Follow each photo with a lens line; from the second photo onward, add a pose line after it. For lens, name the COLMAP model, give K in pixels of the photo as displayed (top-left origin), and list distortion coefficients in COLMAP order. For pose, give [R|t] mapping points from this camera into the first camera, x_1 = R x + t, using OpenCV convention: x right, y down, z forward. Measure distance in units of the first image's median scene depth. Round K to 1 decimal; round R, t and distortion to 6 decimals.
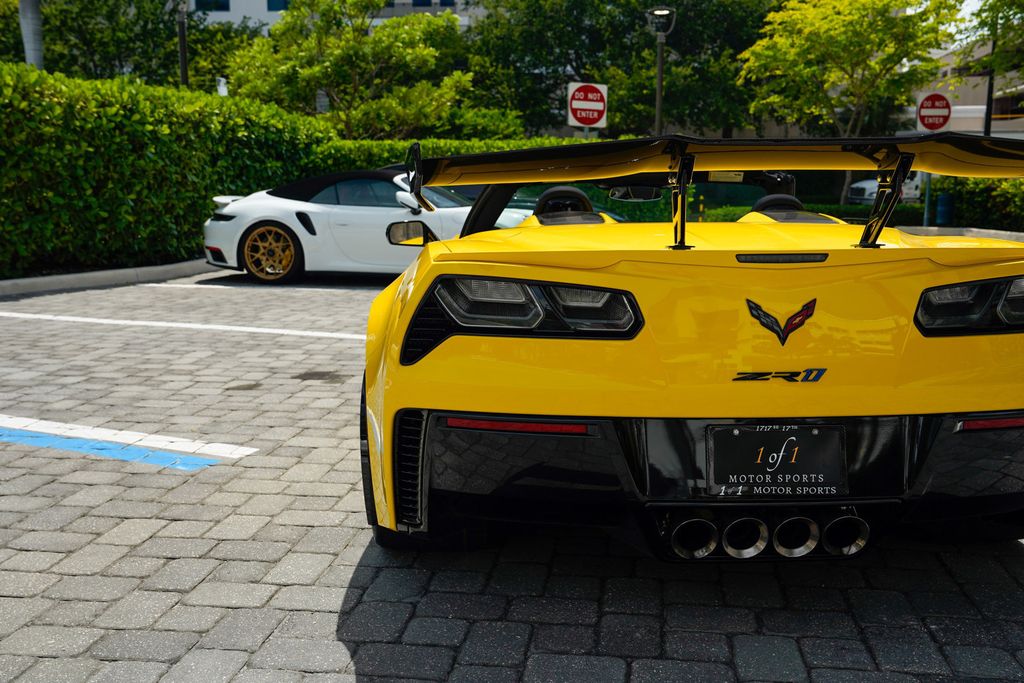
lens RADIAL K [[999.0, 0, 512.0], [0, 999.0, 341.5], [0, 0, 1]] dist [-0.019642, 0.170890]
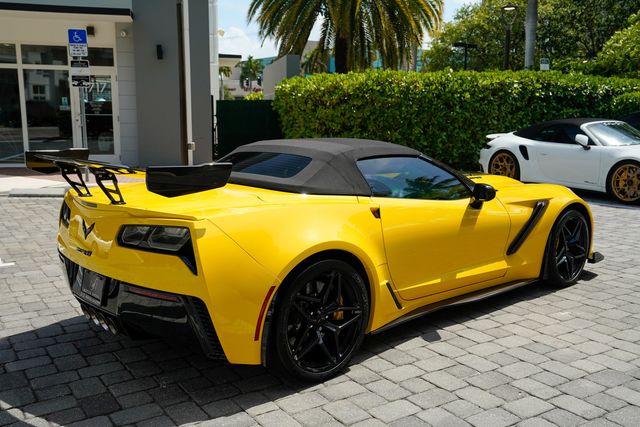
lens RADIAL K [[621.9, 0, 319.0], [0, 621.9, 219.6], [0, 0, 1]] dist [-0.003488, 0.111328]
pose [[0.649786, 0.123814, -0.749966, 0.201178], [-0.110238, 0.991563, 0.068188, -0.023901], [0.752081, 0.038368, 0.657953, 0.047795]]
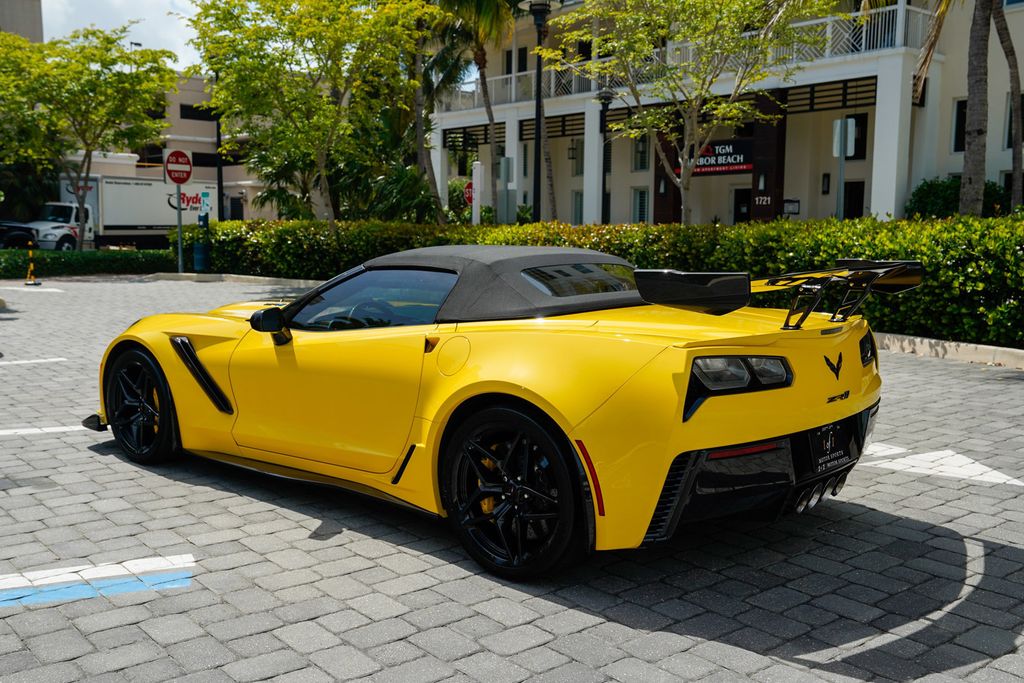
lens RADIAL K [[992.4, 0, 515.2], [0, 992.4, 358.4], [0, 0, 1]] dist [0.006347, 0.091093]
pose [[0.671247, -0.084707, 0.736378, -0.157828], [0.099767, 0.994734, 0.023483, -0.014891], [-0.734489, 0.057703, 0.676163, 0.026036]]
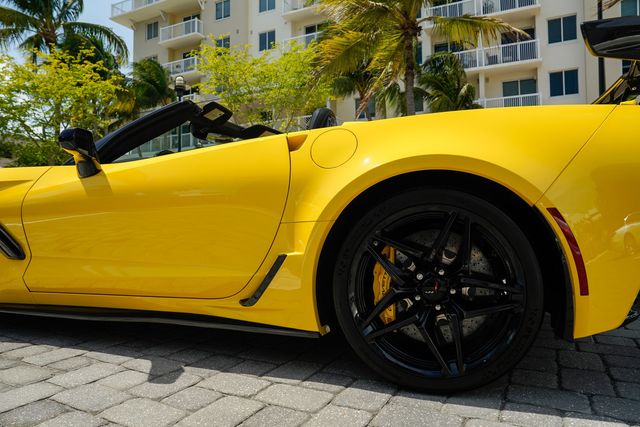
lens RADIAL K [[439.4, 0, 320.0], [0, 439.4, 213.5], [0, 0, 1]] dist [-0.126106, 0.094334]
pose [[0.332763, 0.013480, 0.942914, -0.093221], [0.147151, 0.986907, -0.066040, 0.004780], [-0.931459, 0.160726, 0.326423, 0.150268]]
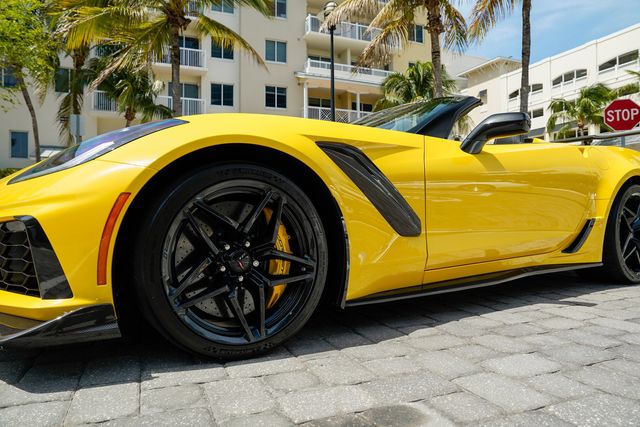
lens RADIAL K [[439.4, 0, 320.0], [0, 439.4, 213.5], [0, 0, 1]] dist [-0.126106, 0.094334]
pose [[-0.499512, 0.007084, 0.866278, -0.090897], [0.131543, 0.988992, 0.067763, -0.015601], [-0.856262, 0.147802, -0.494945, 0.321371]]
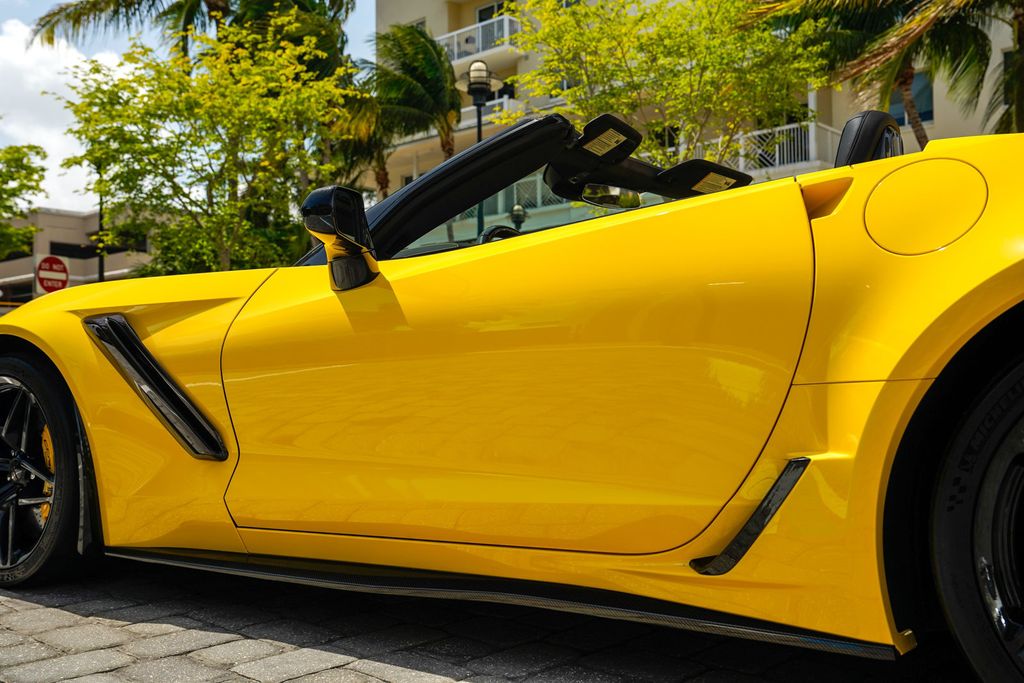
lens RADIAL K [[994.2, 0, 512.0], [0, 994.2, 341.5], [0, 0, 1]] dist [0.011868, 0.003676]
pose [[0.579001, 0.025101, 0.814940, -0.097234], [0.131090, 0.983656, -0.123435, 0.003608], [-0.804719, 0.178299, 0.566248, 0.156017]]
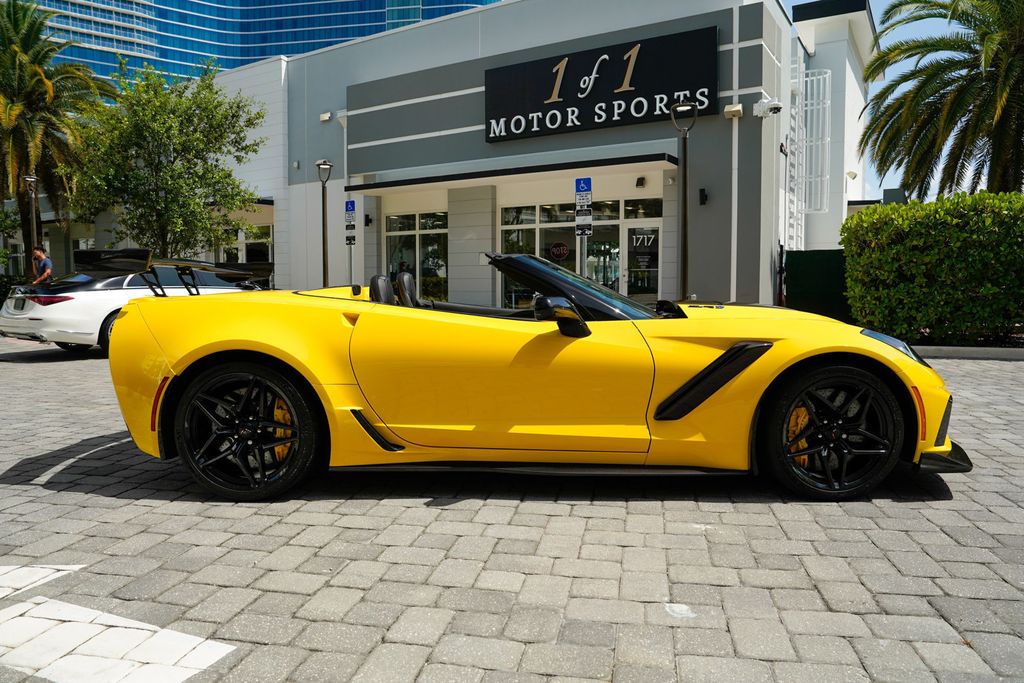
lens RADIAL K [[703.0, 0, 512.0], [0, 703.0, 341.5], [0, 0, 1]] dist [-0.126106, 0.094334]
pose [[-0.044021, 0.071809, -0.996446, 0.236835], [-0.144715, 0.986435, 0.077481, -0.028215], [0.988494, 0.147612, -0.033032, 0.225289]]
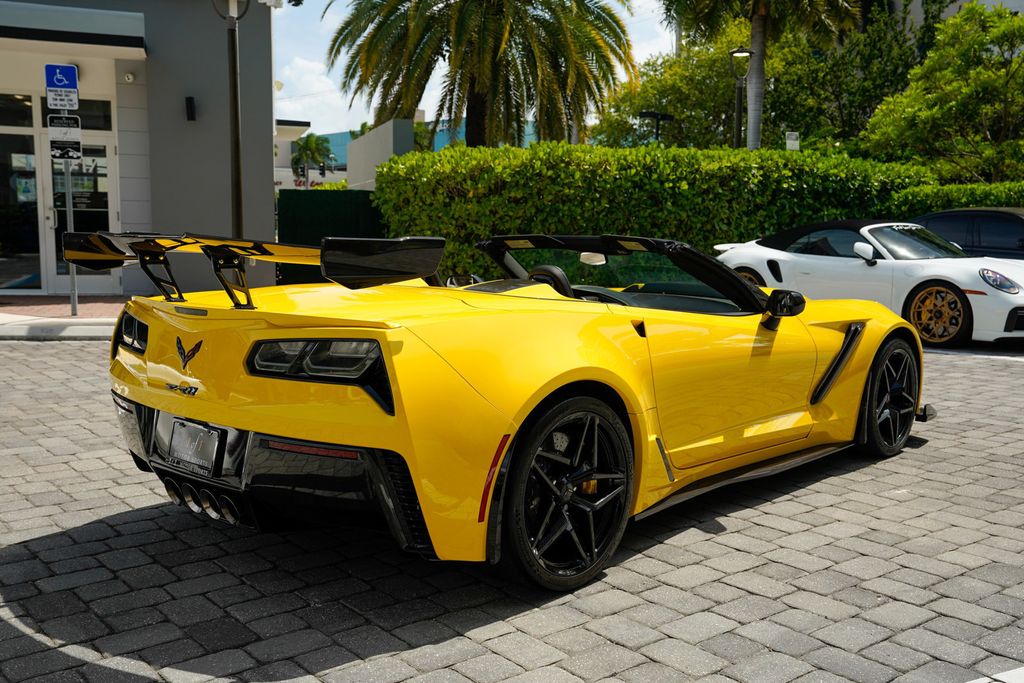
lens RADIAL K [[992.4, 0, 515.2], [0, 992.4, 358.4], [0, 0, 1]] dist [0.006347, 0.091093]
pose [[0.721820, 0.094296, -0.685627, 0.186511], [-0.108610, 0.993833, 0.022341, -0.011212], [0.683506, 0.058340, 0.727610, 0.028595]]
